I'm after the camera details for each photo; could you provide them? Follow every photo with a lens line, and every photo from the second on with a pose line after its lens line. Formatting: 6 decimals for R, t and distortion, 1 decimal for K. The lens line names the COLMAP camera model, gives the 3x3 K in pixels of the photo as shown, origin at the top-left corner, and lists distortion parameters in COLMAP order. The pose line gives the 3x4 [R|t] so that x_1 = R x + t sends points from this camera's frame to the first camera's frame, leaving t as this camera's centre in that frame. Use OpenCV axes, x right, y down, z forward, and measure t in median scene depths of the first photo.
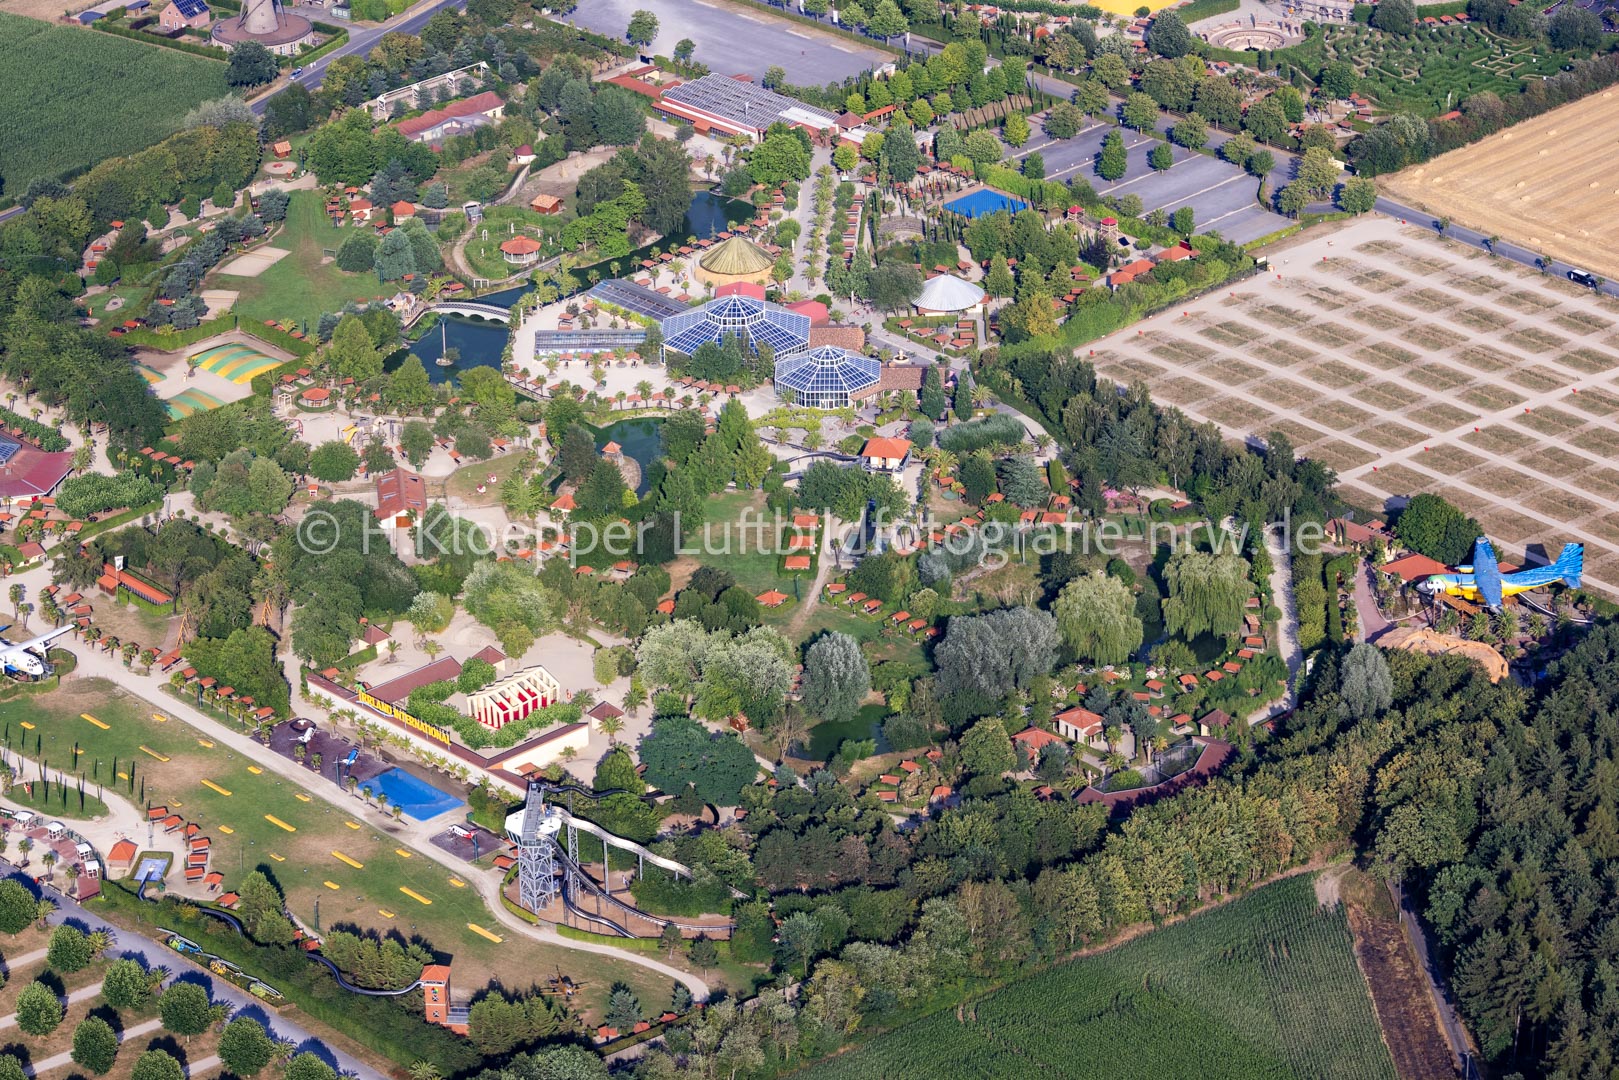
lens RADIAL K [[5105.1, 0, 809.5], [0, 5105.1, 540.0], [0, 0, 1]] dist [-0.153849, -1.518300]
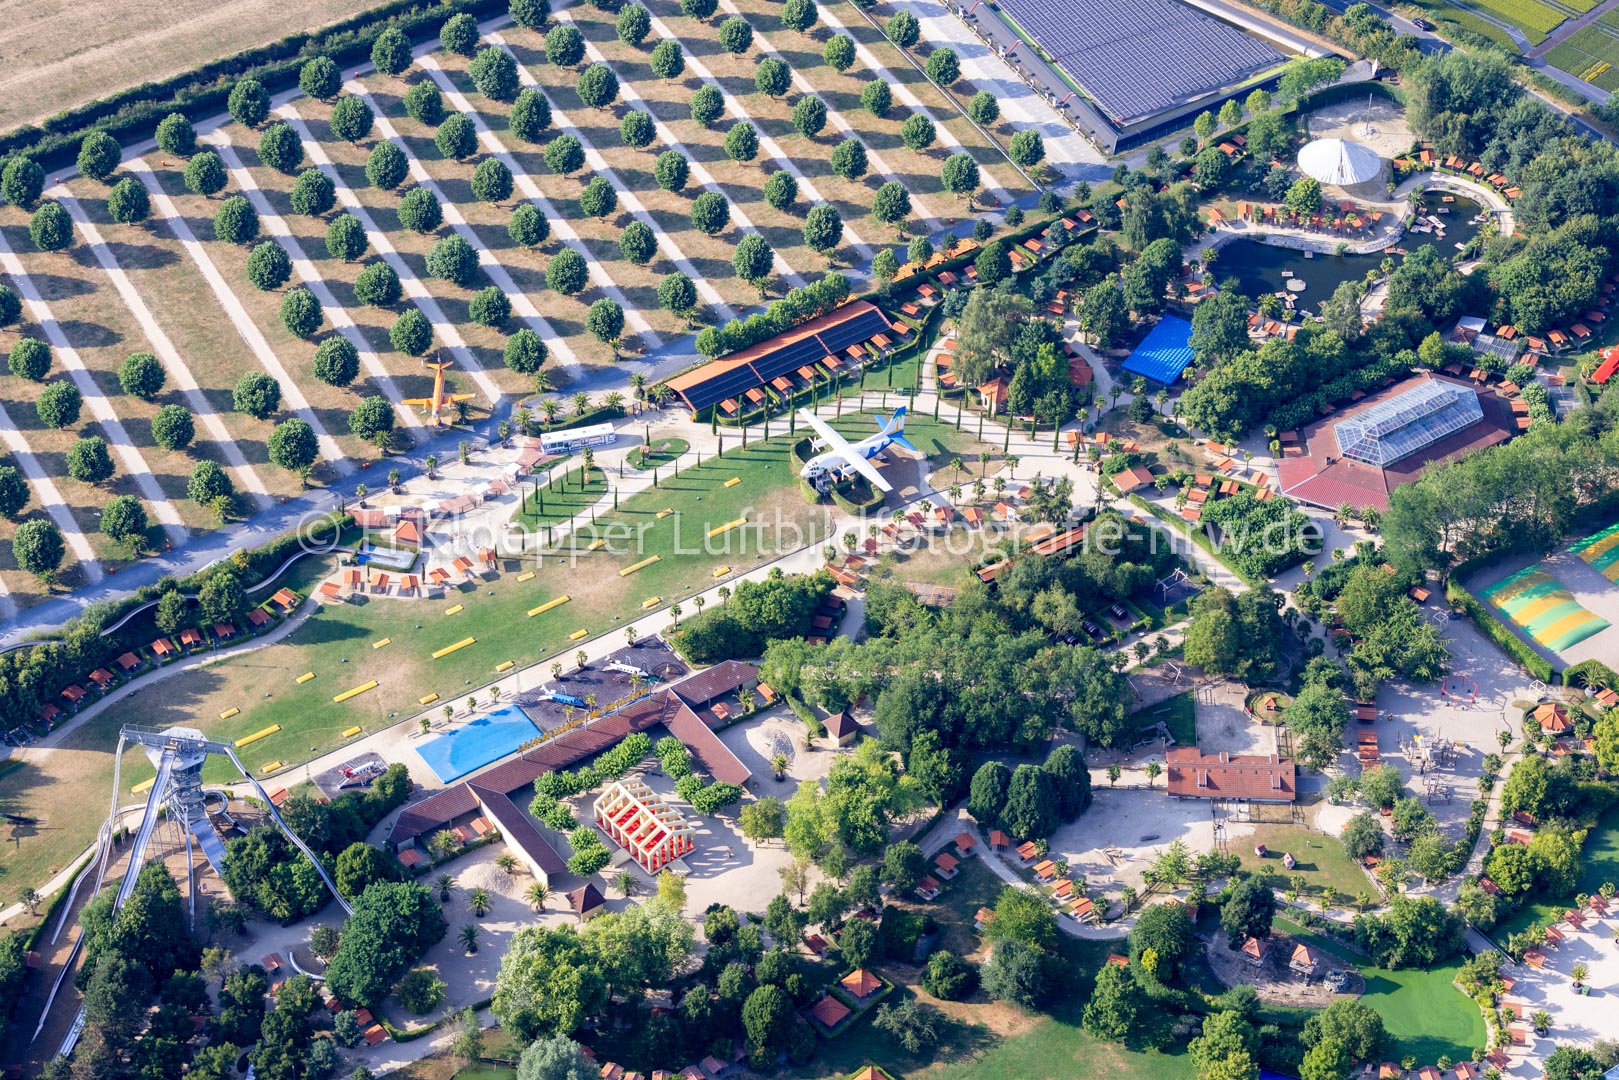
lens RADIAL K [[3482.6, 0, 810.3], [0, 3482.6, 540.0], [0, 0, 1]] dist [0.009790, 0.103840]
pose [[-0.130407, 0.678125, -0.723284, 0.294902], [-0.433354, 0.617154, 0.656754, -0.353130], [0.891739, 0.399084, 0.213387, 0.757949]]
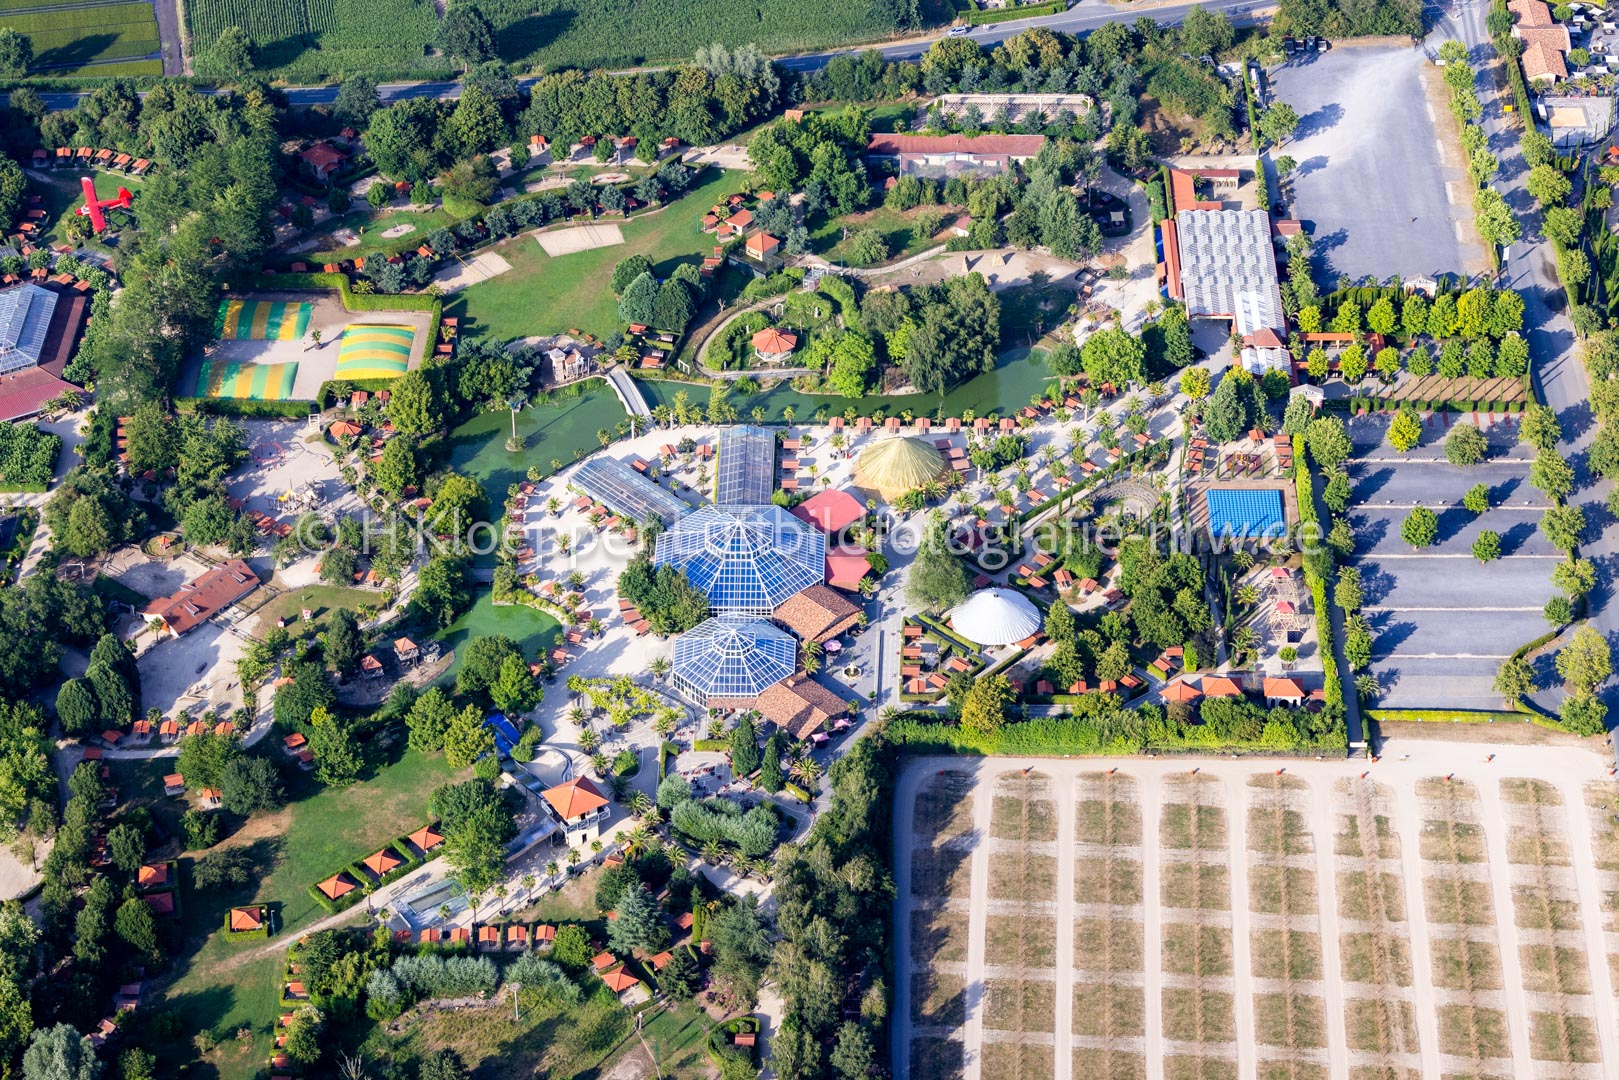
lens RADIAL K [[3780.6, 0, 809.5], [0, 3780.6, 540.0], [0, 0, 1]] dist [0.014165, 0.415882]
pose [[0.727012, 0.431925, -0.533754, 0.338596], [-0.313193, 0.900386, 0.302020, -0.242886], [0.611035, -0.052404, 0.789867, 0.499242]]
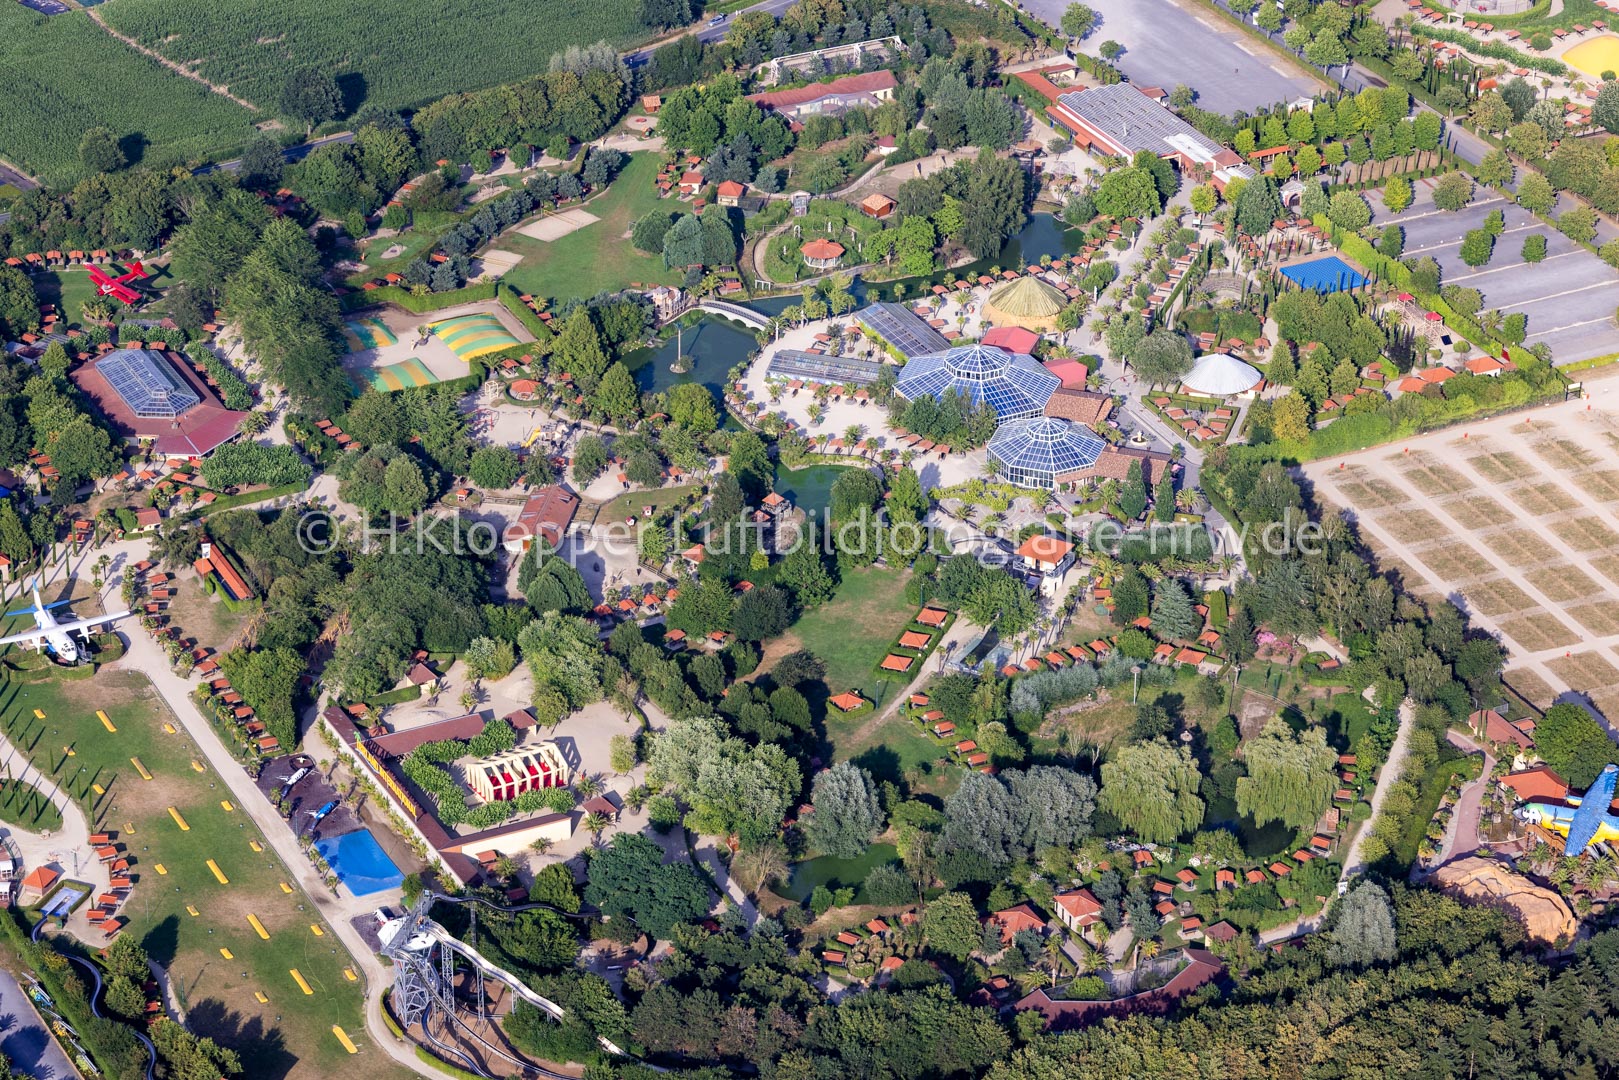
lens RADIAL K [[4839.6, 0, 809.5], [0, 4839.6, 540.0], [0, 0, 1]] dist [-0.236516, 0.959259]
pose [[0.960973, 0.157735, -0.227266, 0.163509], [-0.145930, 0.986959, 0.067951, -0.068766], [0.235021, -0.032134, 0.971459, 0.126953]]
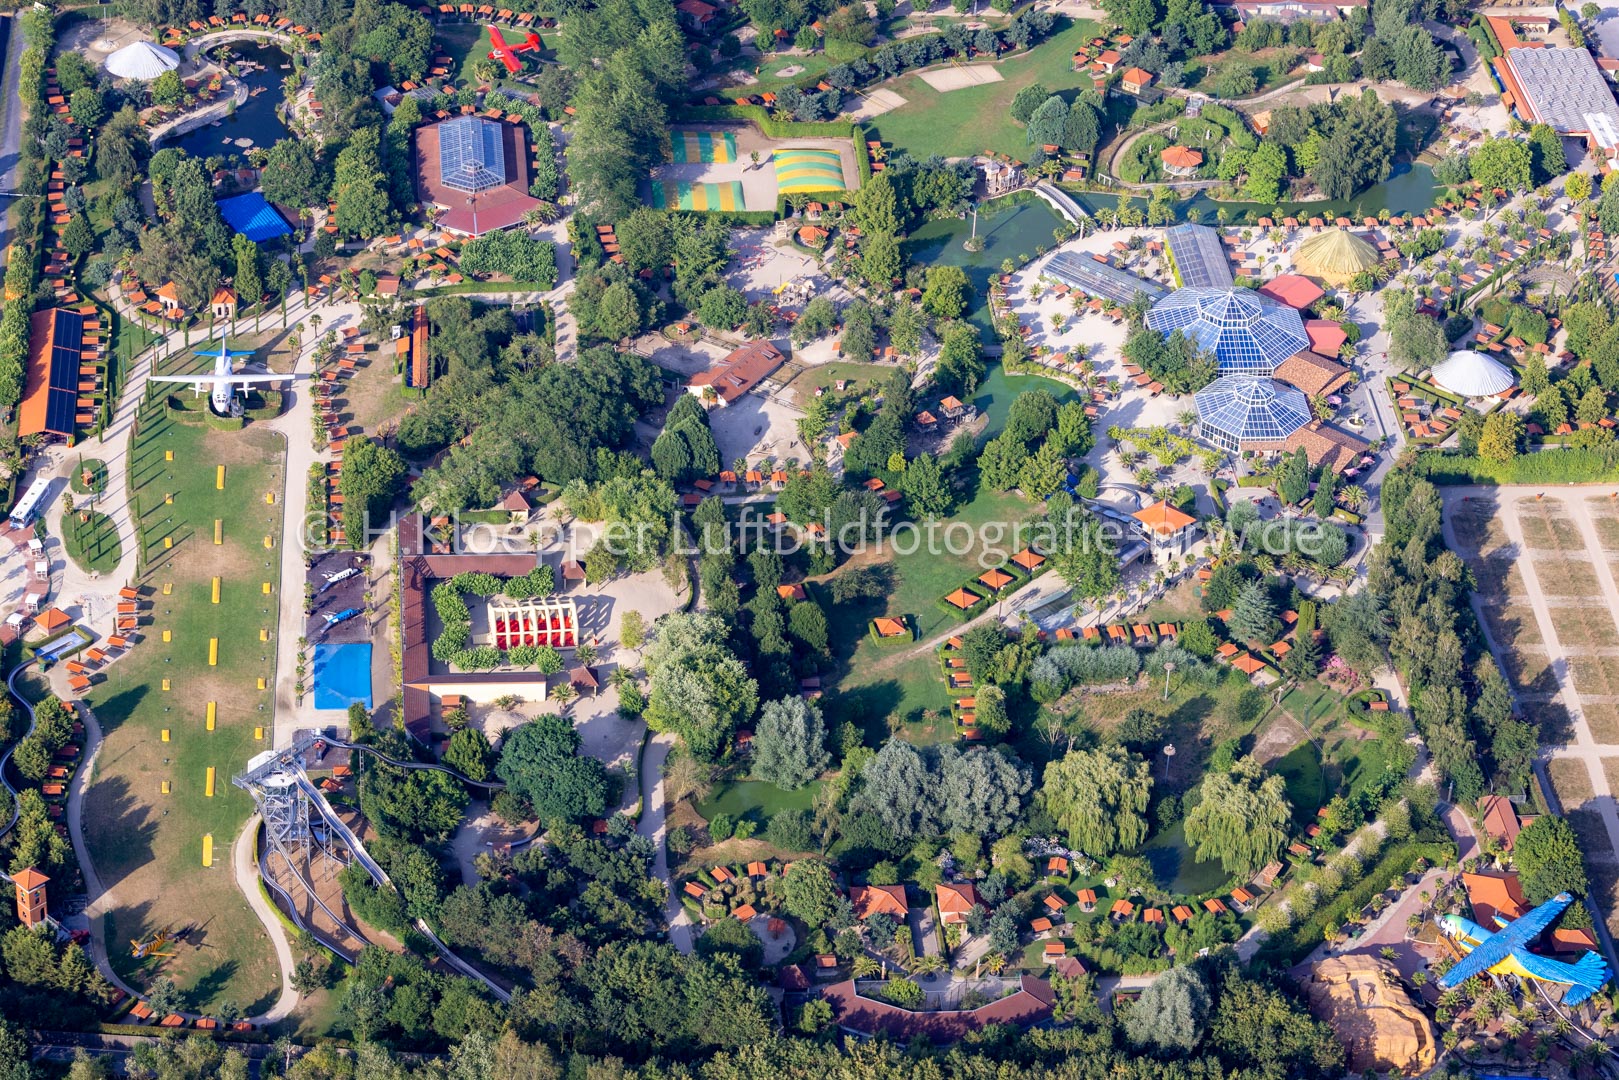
lens RADIAL K [[4157.6, 0, 809.5], [0, 4157.6, 540.0], [0, 0, 1]] dist [-0.195893, 0.092776]
pose [[0.795916, 0.390265, -0.462830, 0.293980], [-0.321043, 0.920227, 0.223861, -0.151784], [0.513273, -0.029586, 0.857715, 0.305476]]
